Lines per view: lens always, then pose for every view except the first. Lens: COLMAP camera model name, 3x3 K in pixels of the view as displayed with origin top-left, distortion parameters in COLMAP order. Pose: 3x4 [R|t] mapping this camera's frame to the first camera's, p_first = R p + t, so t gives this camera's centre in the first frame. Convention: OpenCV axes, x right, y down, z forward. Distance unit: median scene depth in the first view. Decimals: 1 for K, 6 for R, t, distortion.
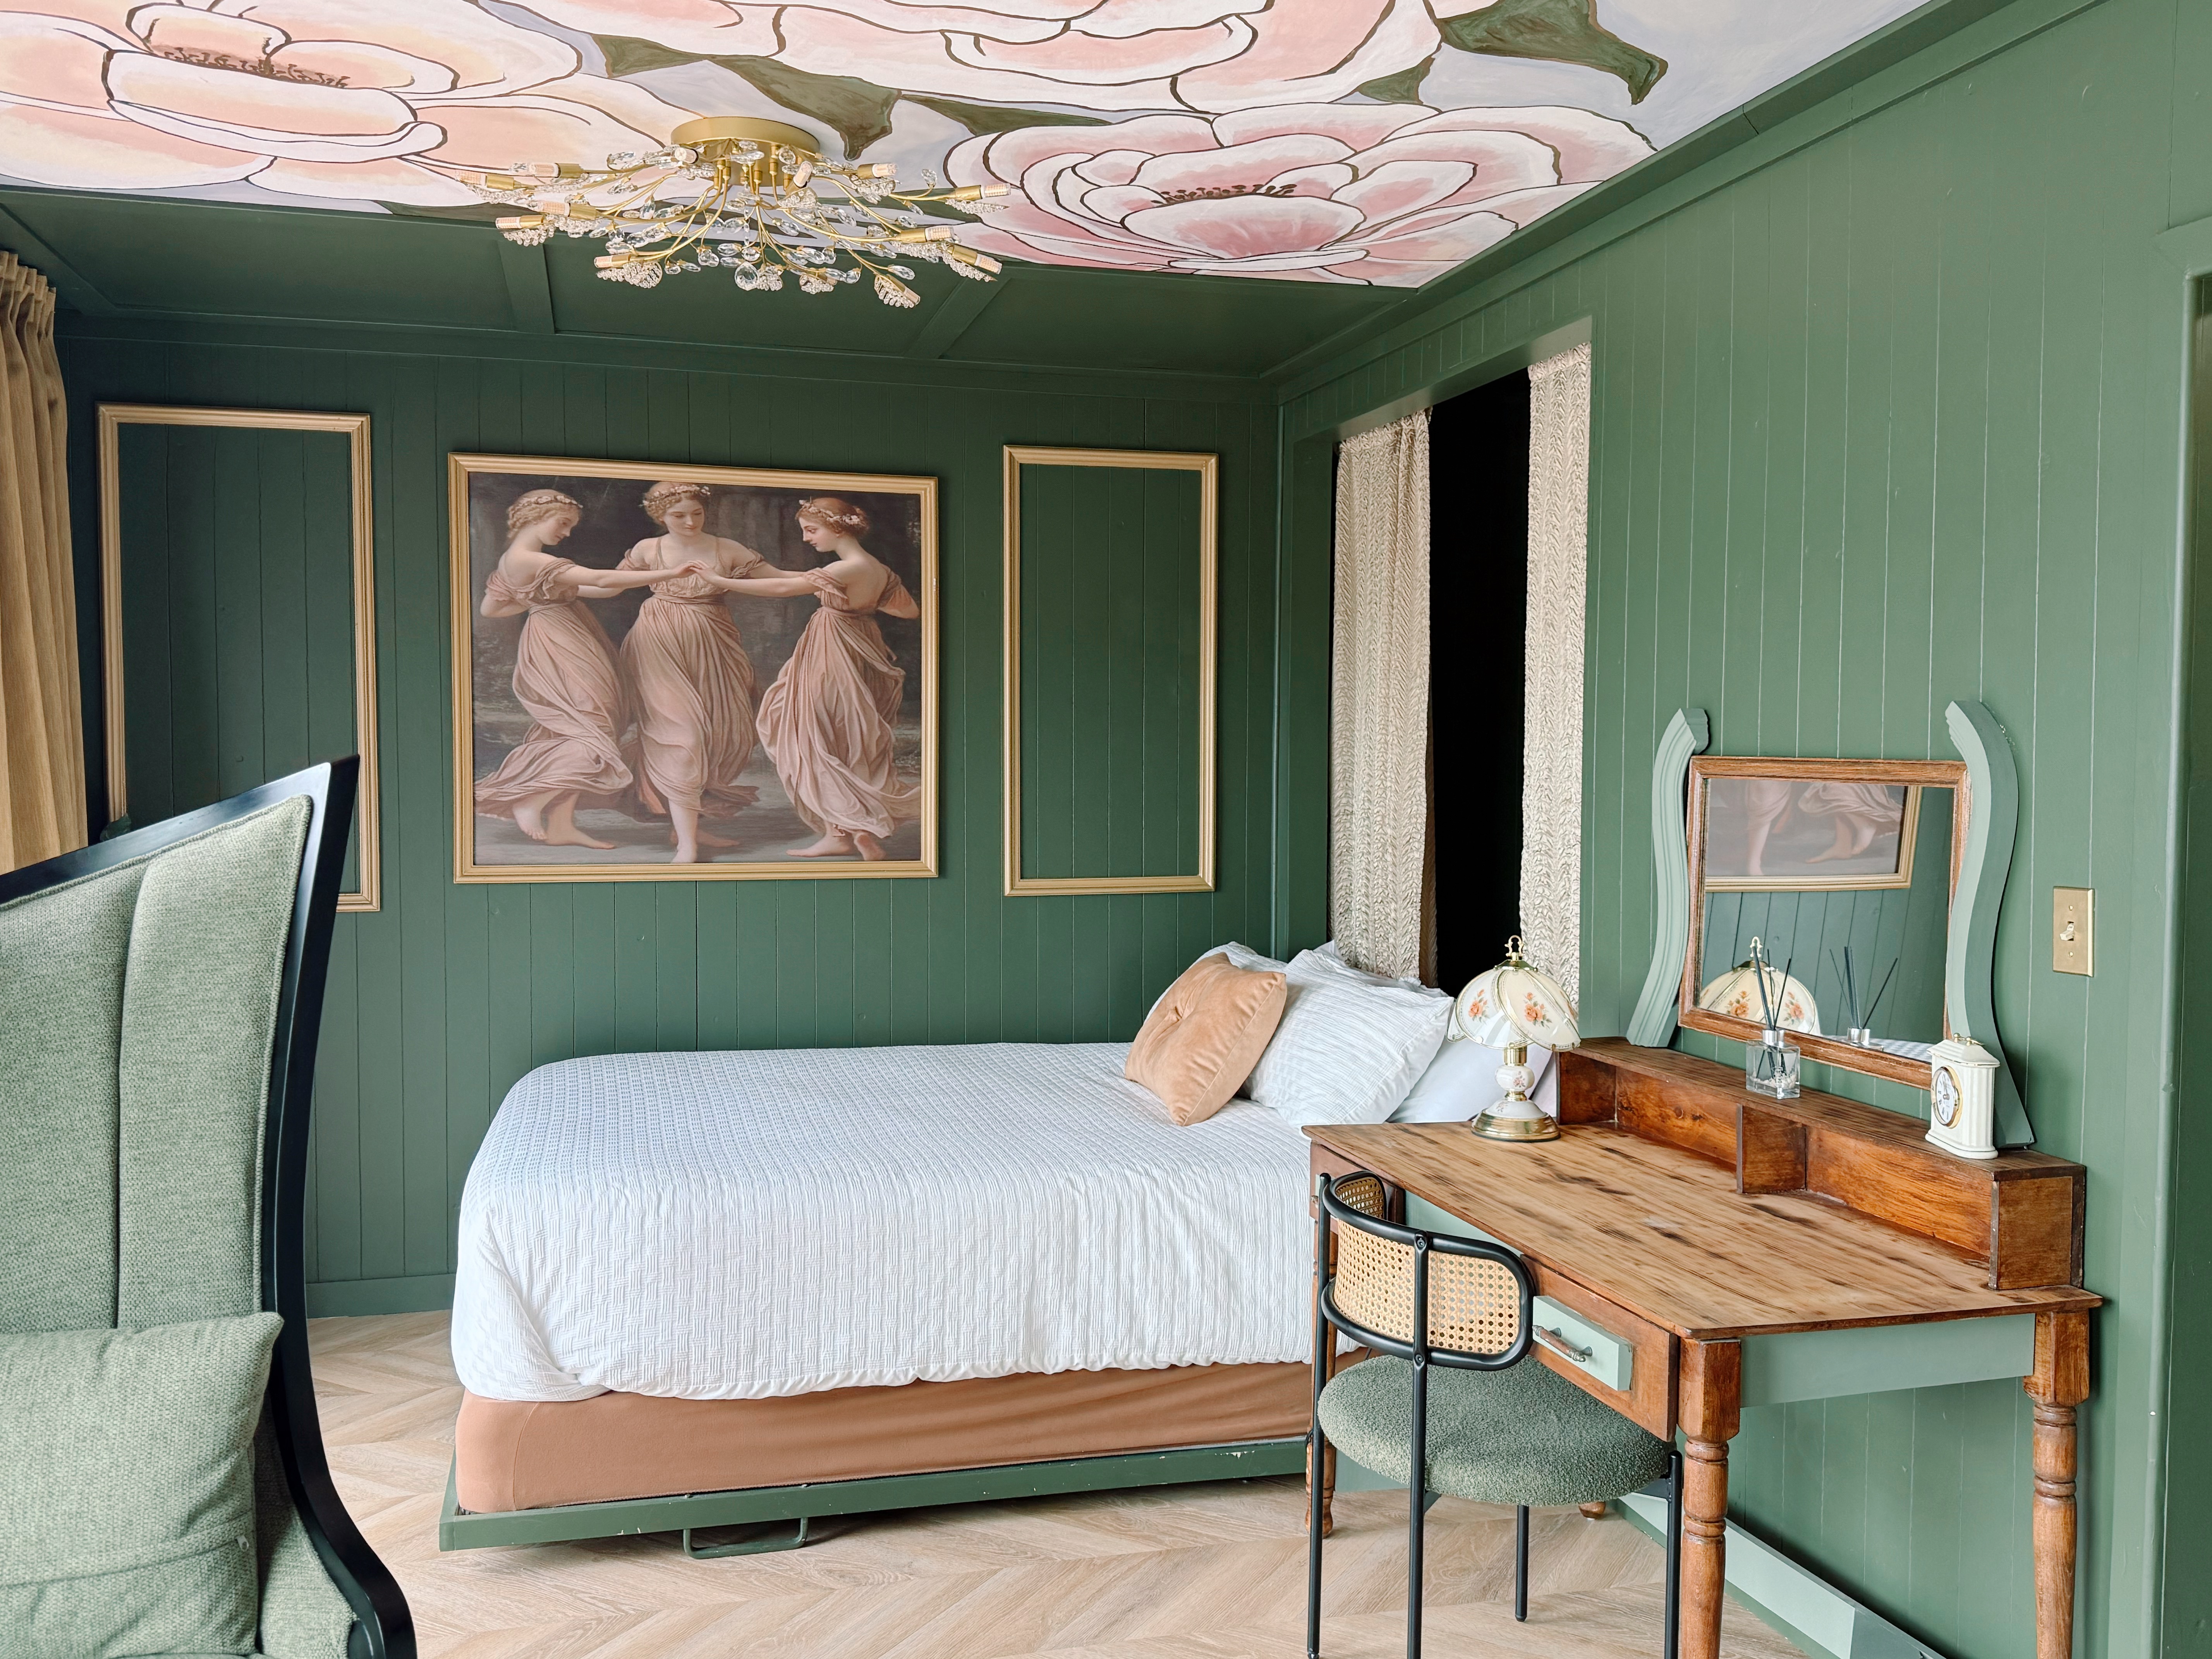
lens RADIAL K [[1849.9, 0, 1116.7], [0, 1849.9, 816.1], [0, 0, 1]] dist [0.062507, -0.078425]
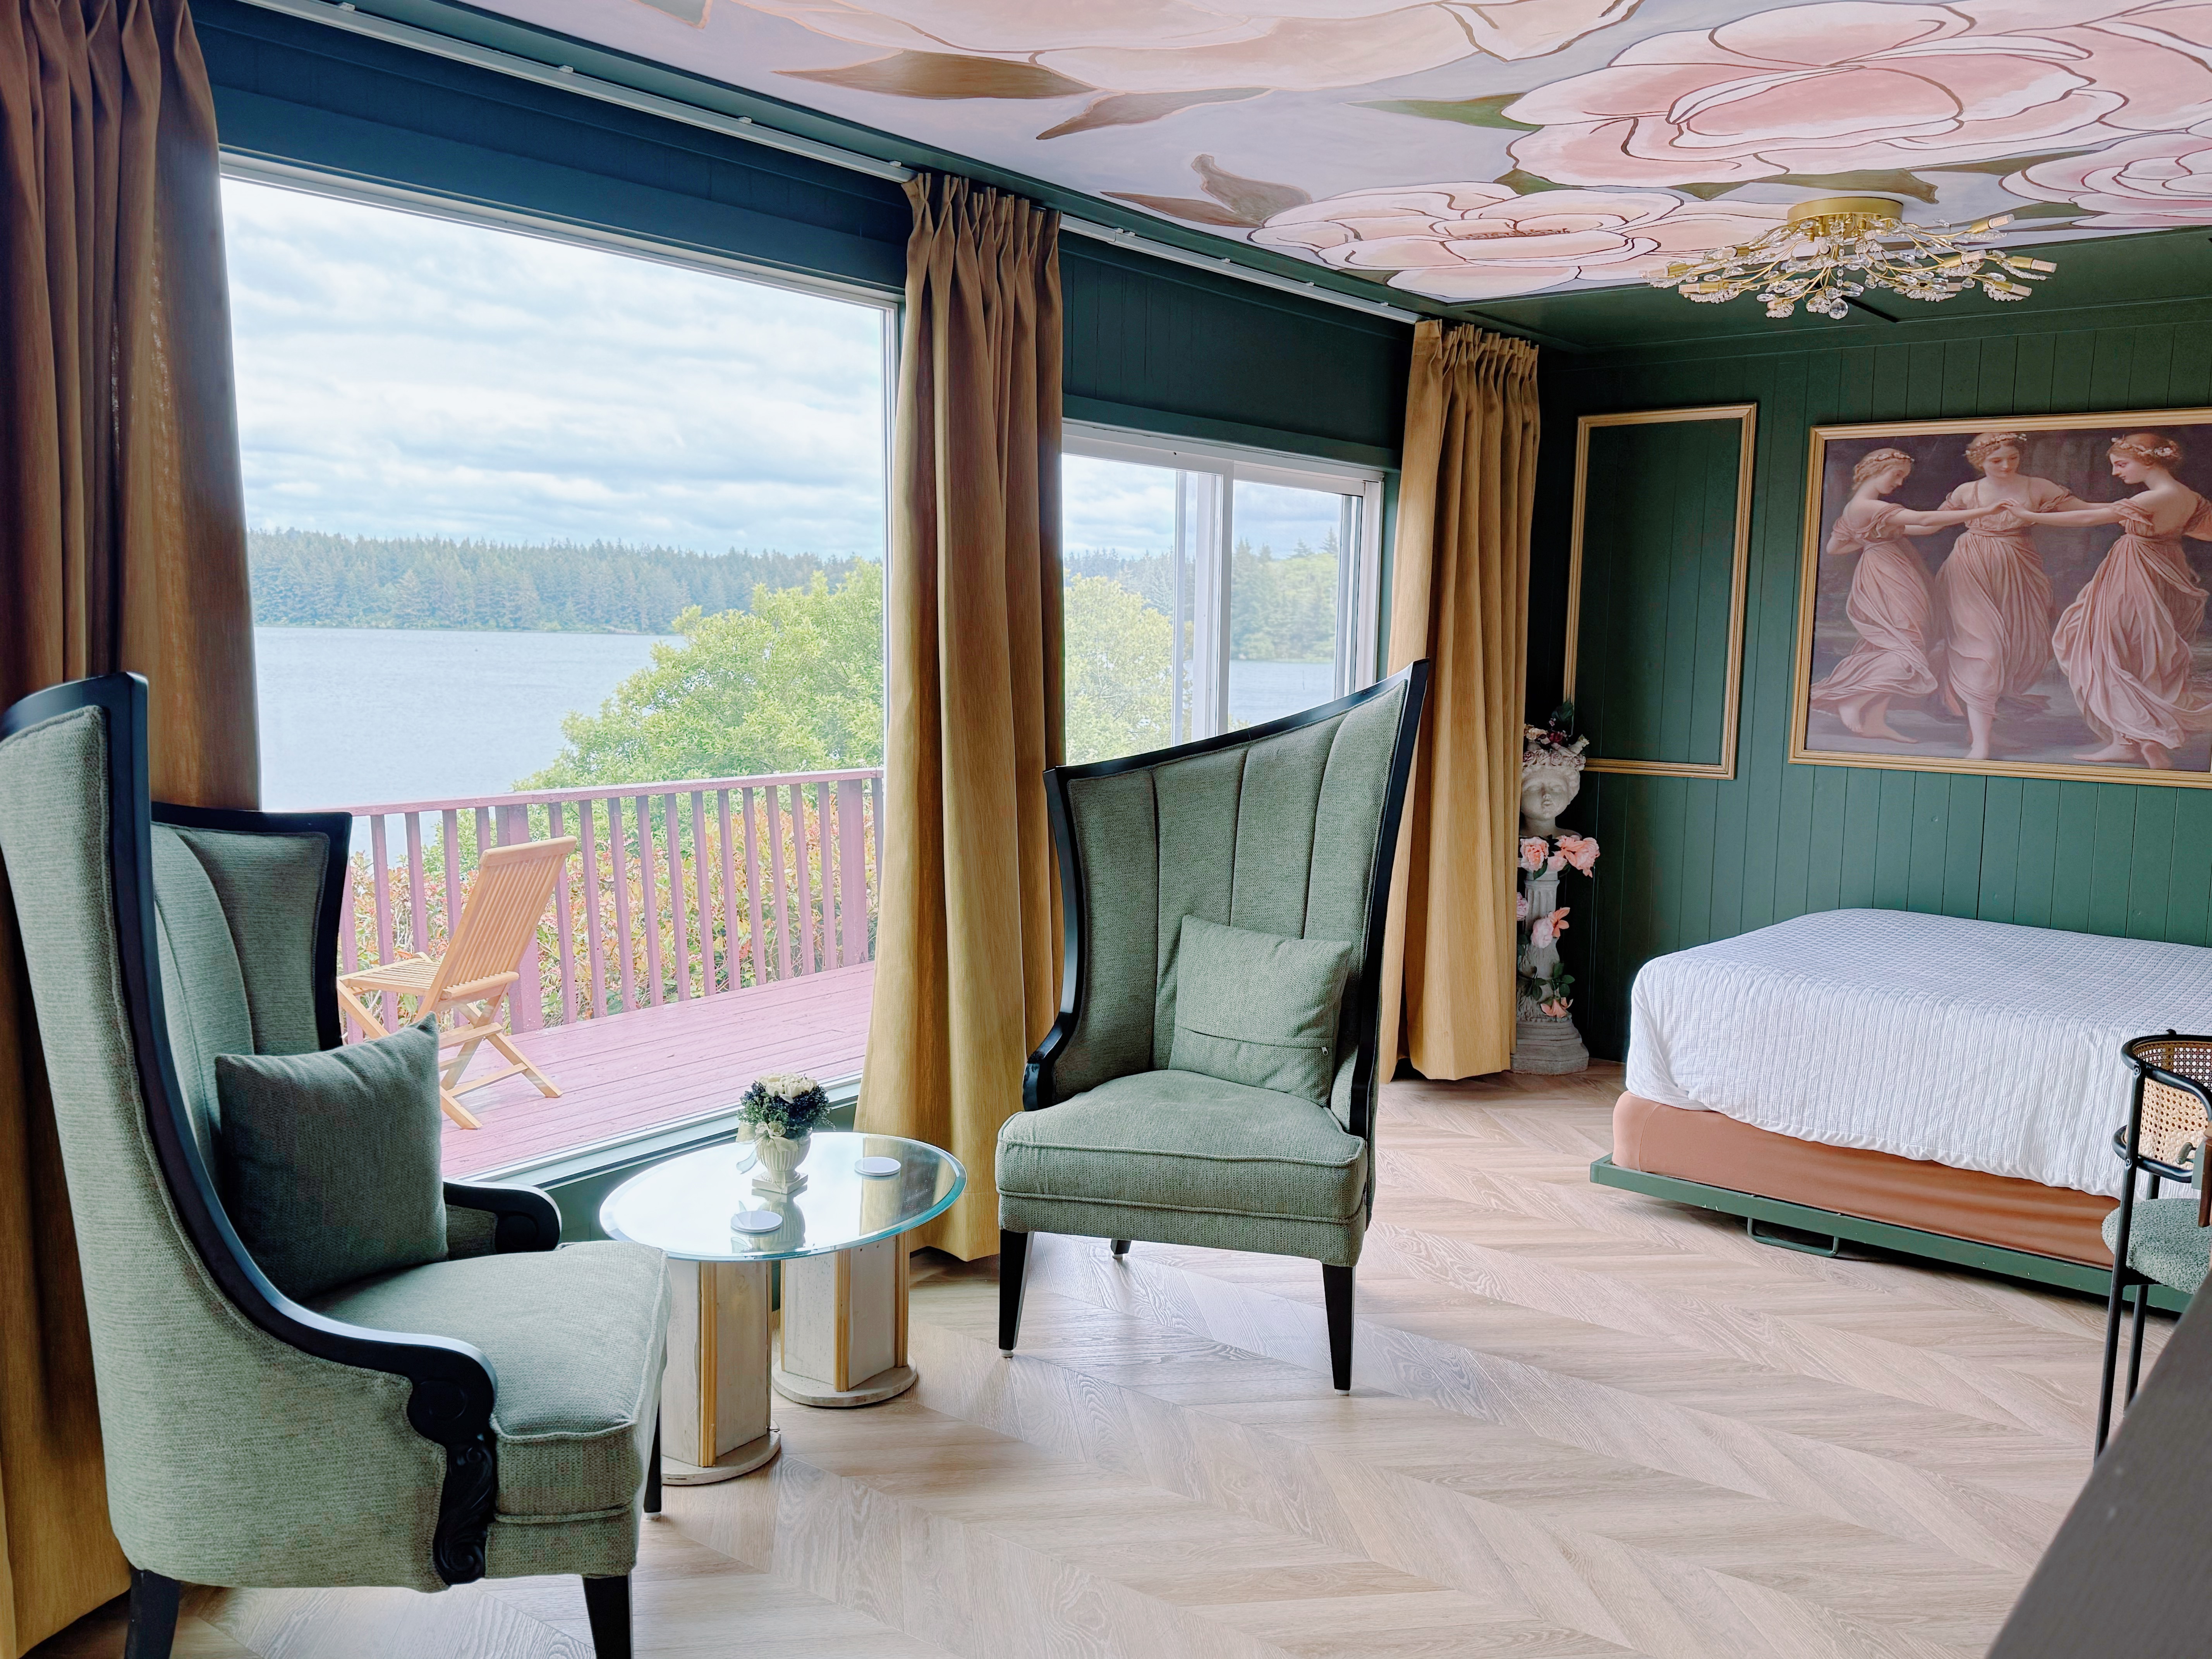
lens RADIAL K [[1849.9, 0, 1109.9], [0, 1849.9, 839.1], [0, 0, 1]] dist [0.062507, -0.078425]
pose [[0.596376, 0.097281, -0.796788, 0.396579], [-0.049026, 0.995190, 0.084810, 0.002347], [0.801206, -0.011516, 0.598277, -0.152644]]
